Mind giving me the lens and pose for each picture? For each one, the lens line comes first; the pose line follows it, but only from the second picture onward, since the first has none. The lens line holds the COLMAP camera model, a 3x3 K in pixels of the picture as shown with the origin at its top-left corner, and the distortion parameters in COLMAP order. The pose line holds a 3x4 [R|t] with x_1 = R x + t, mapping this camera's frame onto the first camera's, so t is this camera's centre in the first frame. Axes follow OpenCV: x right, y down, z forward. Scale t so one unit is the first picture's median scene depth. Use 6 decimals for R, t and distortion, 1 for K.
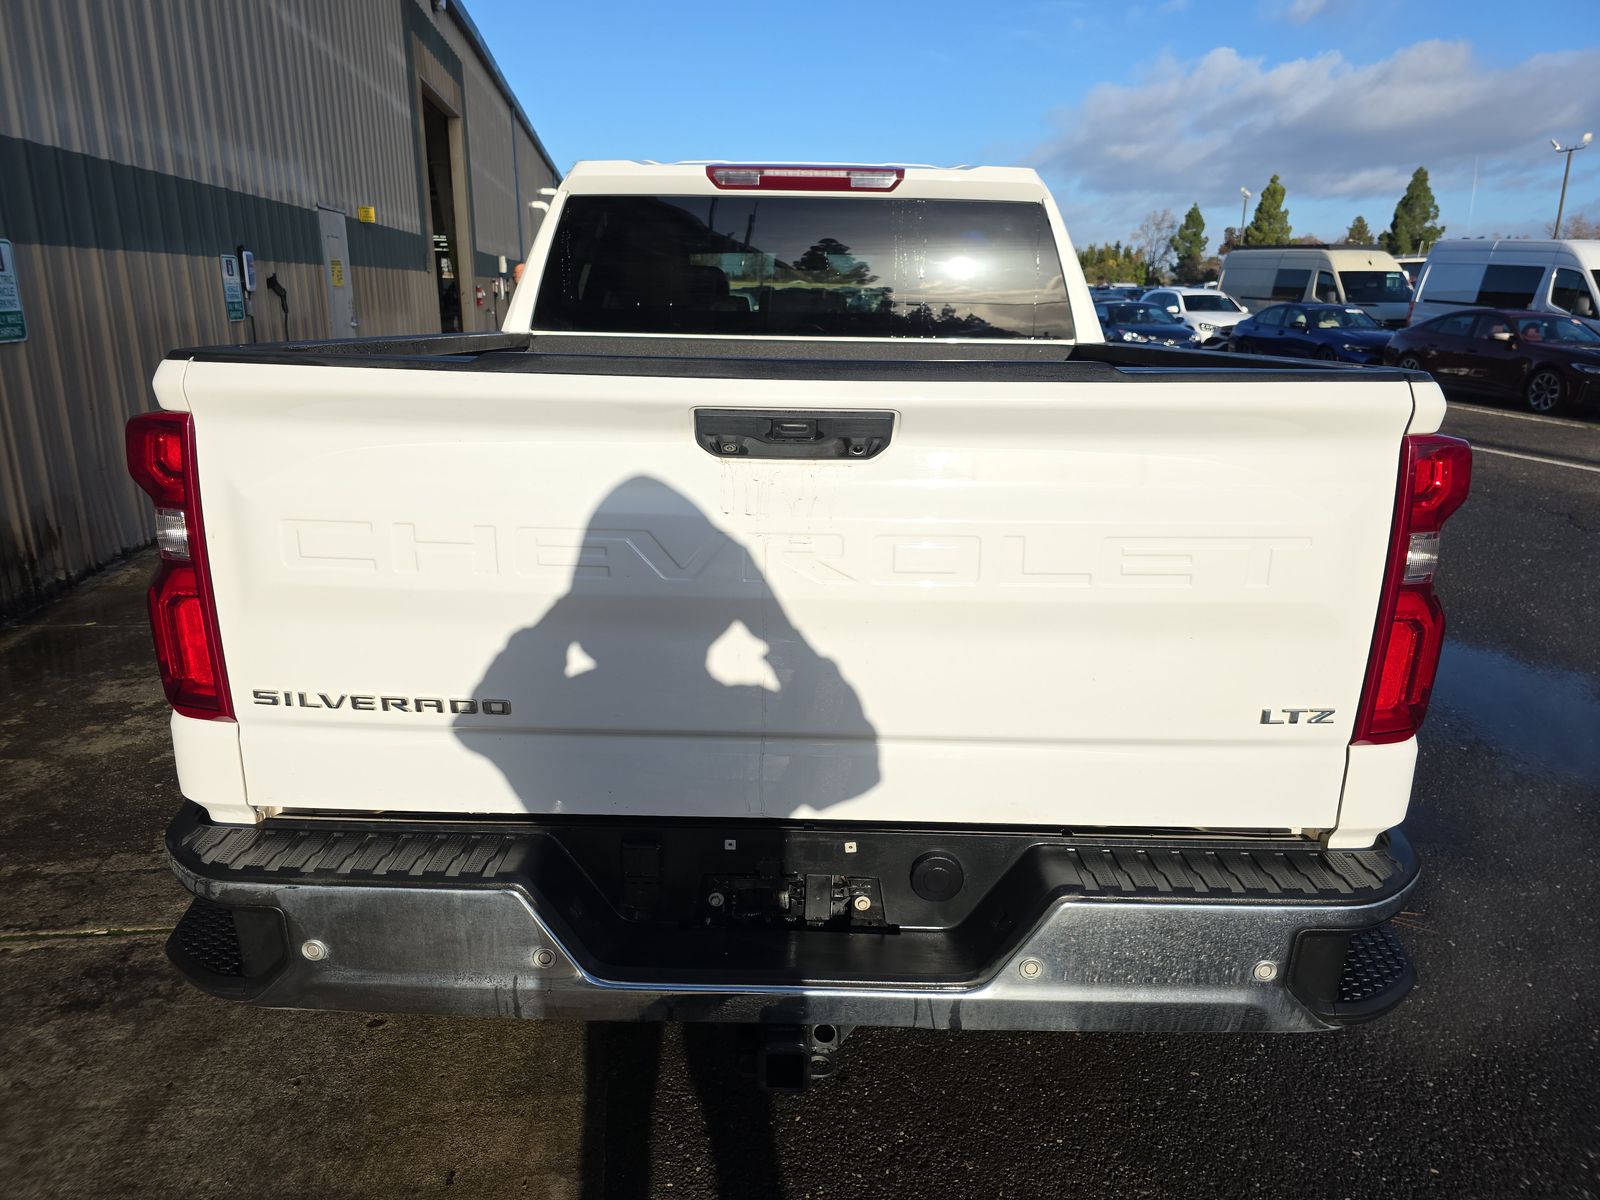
lens RADIAL K [[1069.0, 0, 799.4], [0, 1069.0, 601.2], [0, 0, 1]] dist [0.028932, -0.020212]
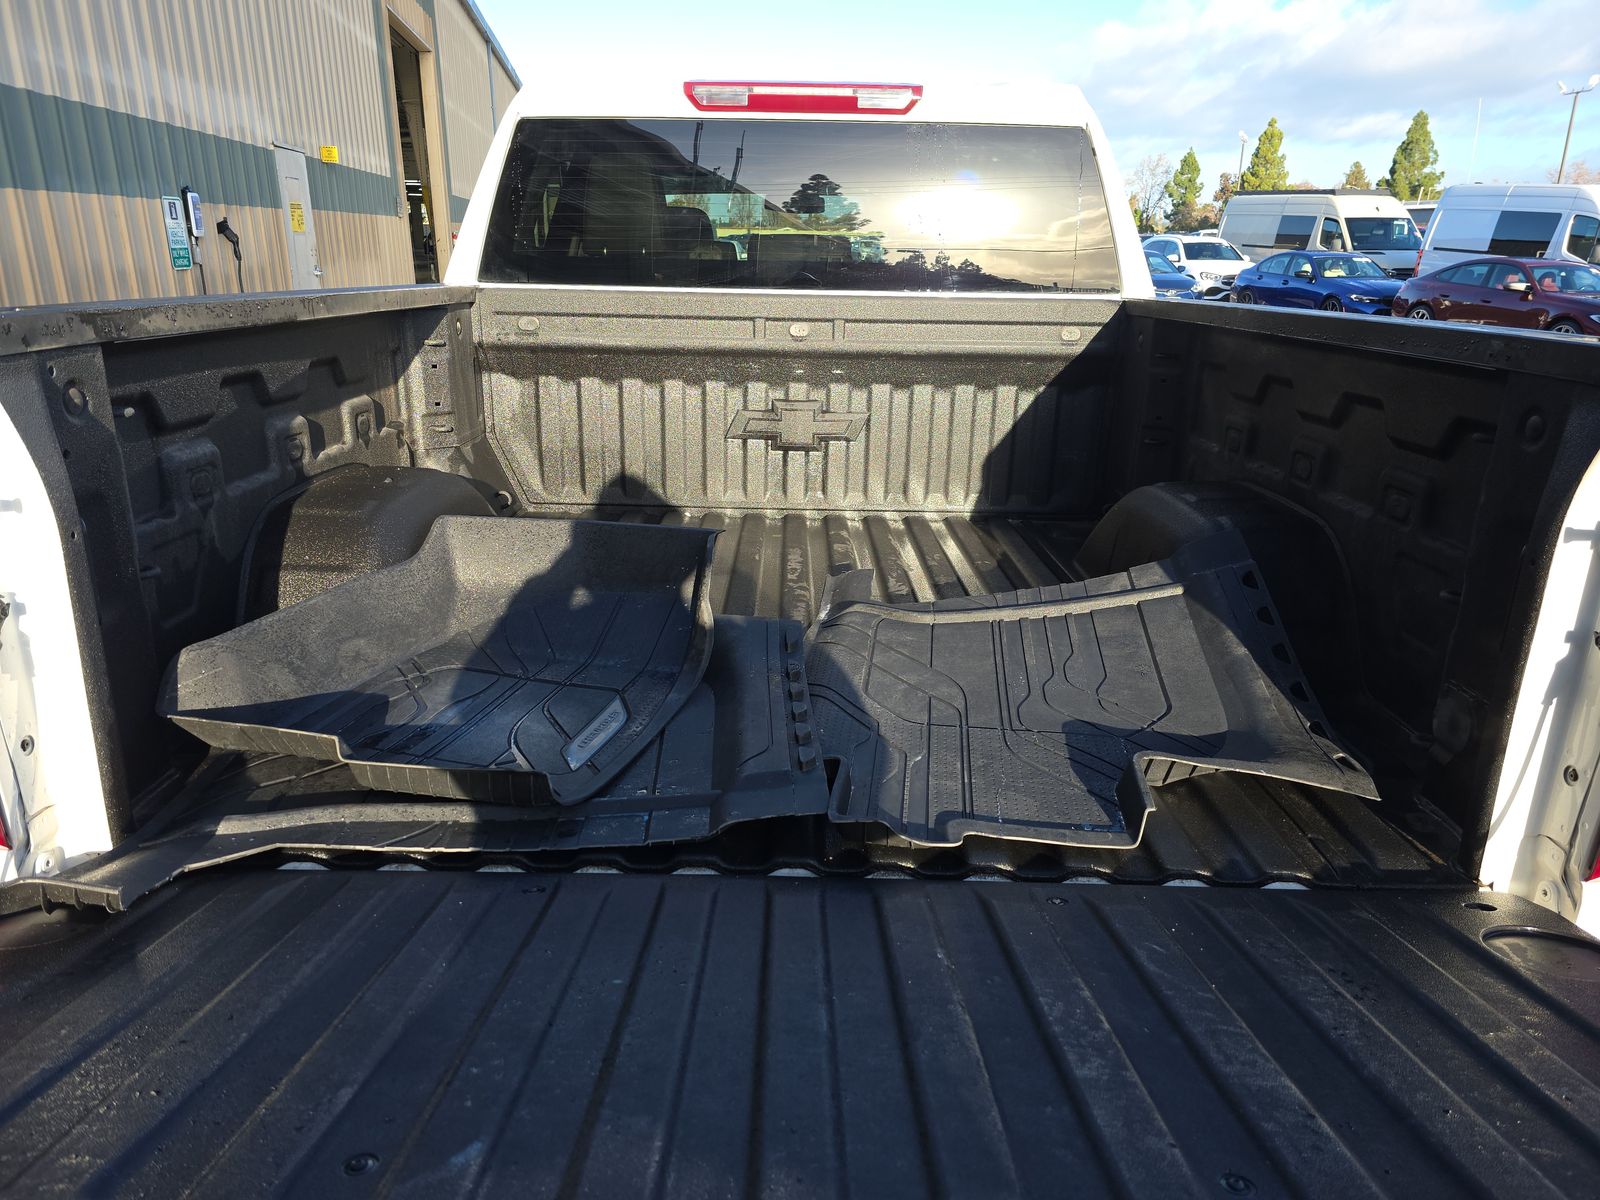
lens RADIAL K [[1069.0, 0, 793.2], [0, 1069.0, 605.9], [0, 0, 1]] dist [0.028932, -0.020212]
pose [[0.999988, -0.000679, 0.004802, -0.001937], [0.000447, 0.998835, 0.048264, -0.012478], [-0.004829, -0.048261, 0.998823, 0.045994]]
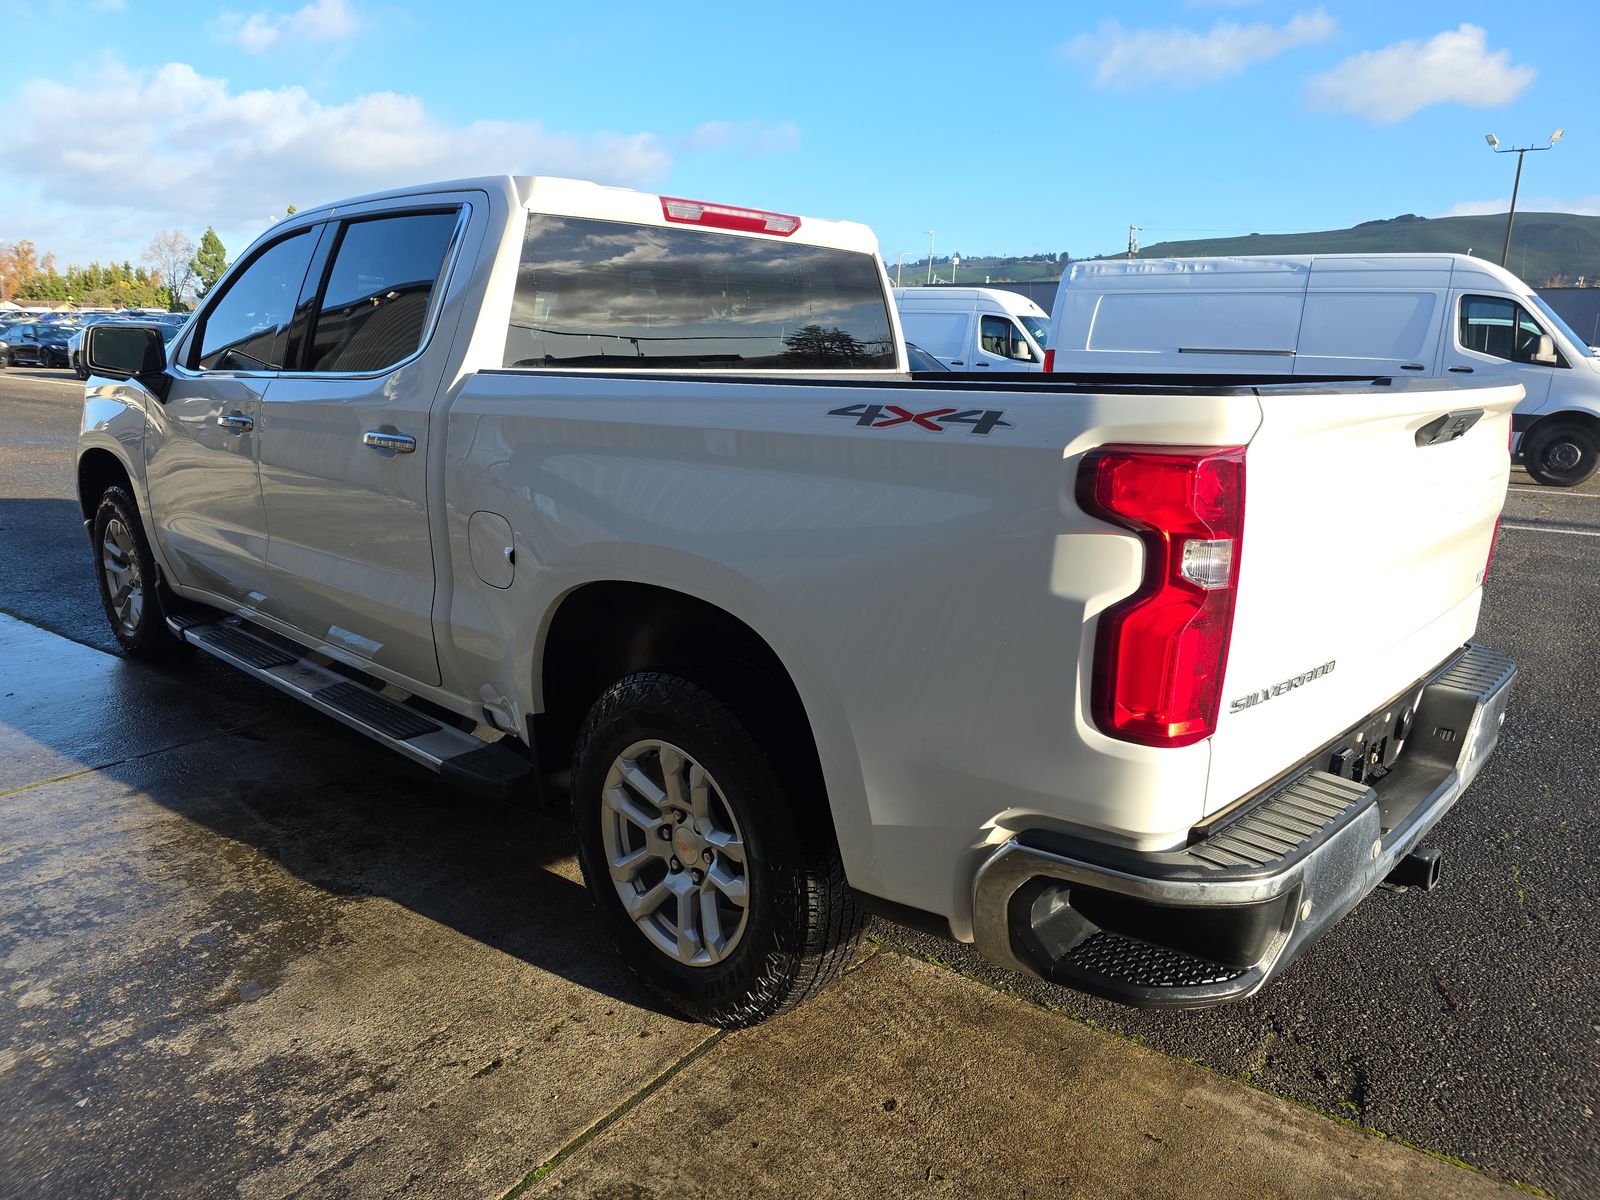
lens RADIAL K [[1069.0, 0, 790.8], [0, 1069.0, 604.5], [0, 0, 1]] dist [0.028932, -0.020212]
pose [[0.691323, -0.170098, 0.702239, -0.232006], [0.186174, 0.981013, 0.054343, -0.022281], [-0.698149, 0.093170, 0.709864, 0.079474]]
